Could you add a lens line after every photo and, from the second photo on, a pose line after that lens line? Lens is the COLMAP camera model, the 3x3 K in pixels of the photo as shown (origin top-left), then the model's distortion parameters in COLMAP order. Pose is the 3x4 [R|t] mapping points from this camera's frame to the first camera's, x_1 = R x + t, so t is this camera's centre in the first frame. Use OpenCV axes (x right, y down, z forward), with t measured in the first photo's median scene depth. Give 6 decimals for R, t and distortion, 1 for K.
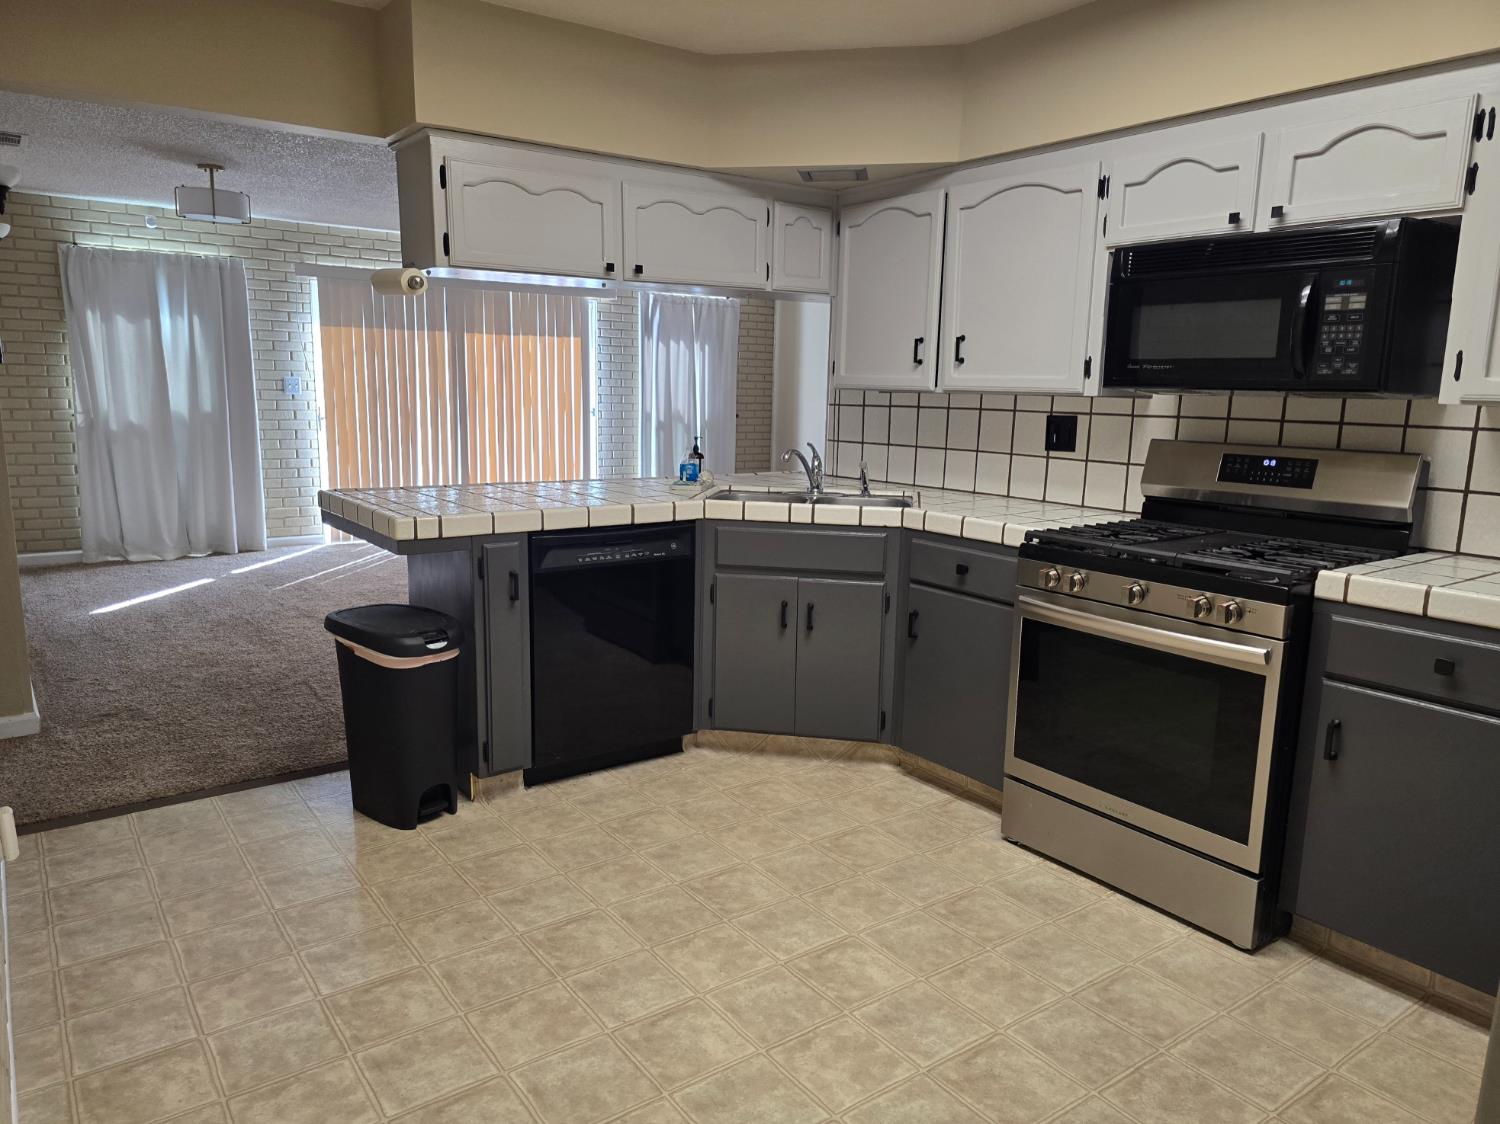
lens RADIAL K [[1008.6, 0, 748.6], [0, 1008.6, 561.5], [0, 0, 1]] dist [-0.009268, -0.009689]
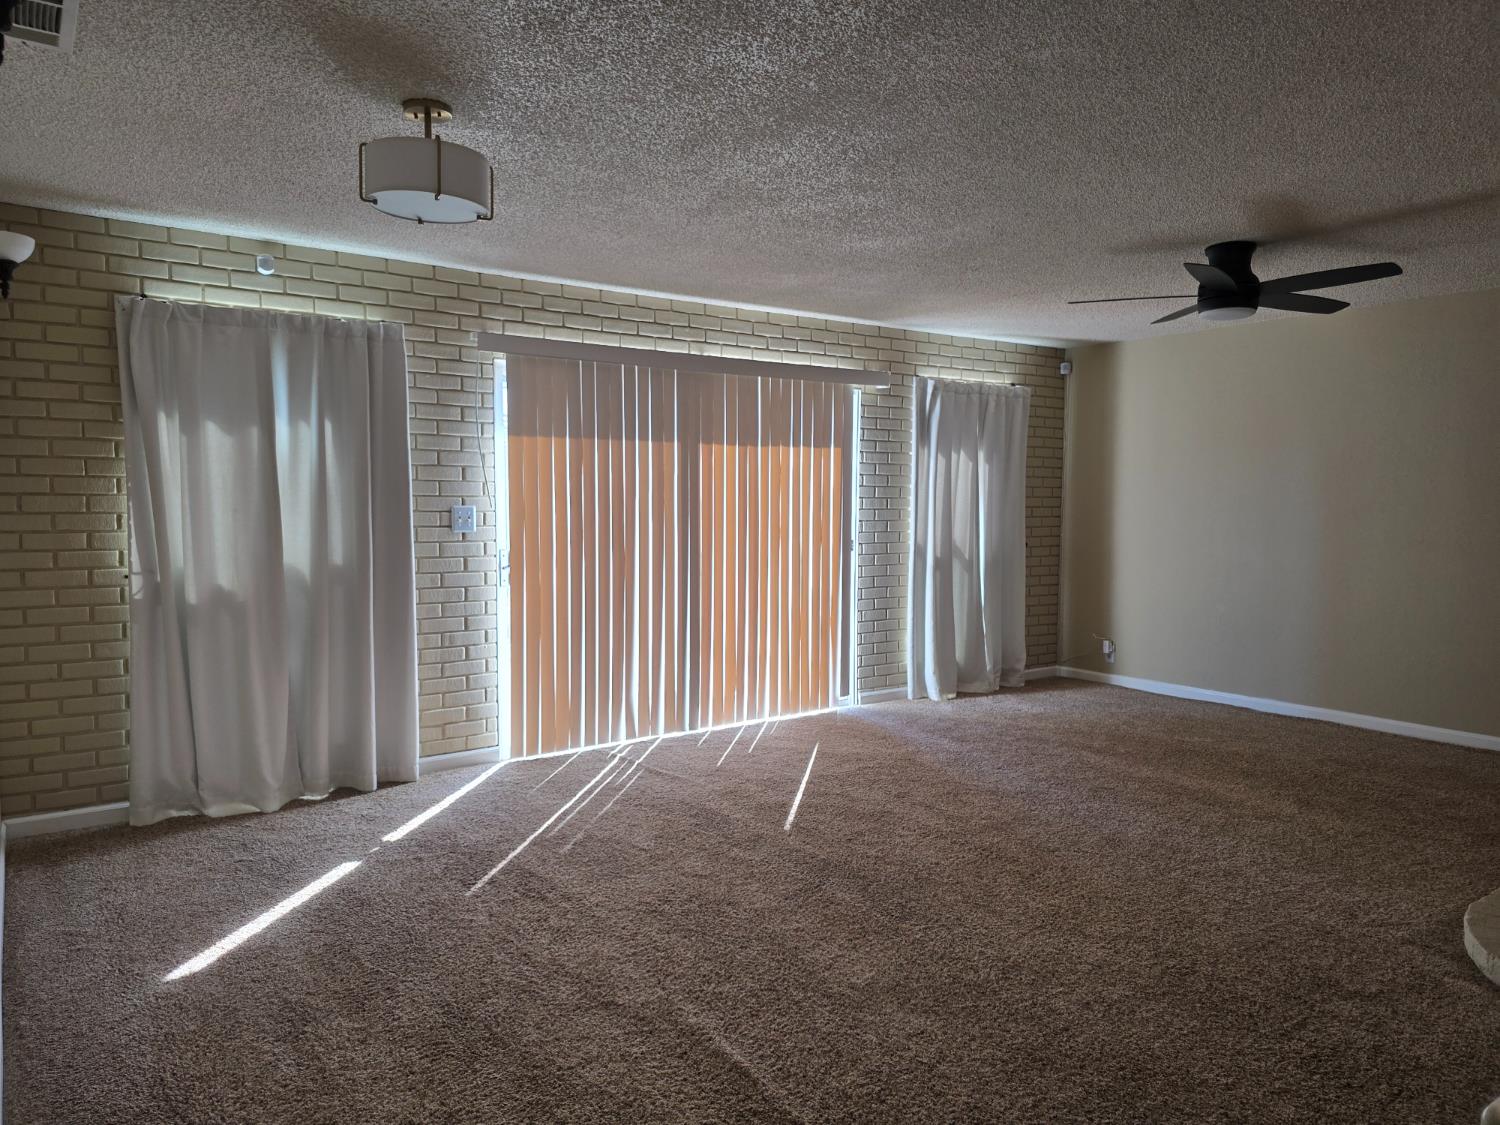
lens RADIAL K [[1008.6, 0, 750.9], [0, 1008.6, 563.8], [0, 0, 1]] dist [-0.009268, -0.009689]
pose [[0.998795, -0.010228, -0.048001, -0.264234], [0.005313, 0.994828, -0.101437, -0.088204], [0.048790, 0.101060, 0.993683, 0.408769]]
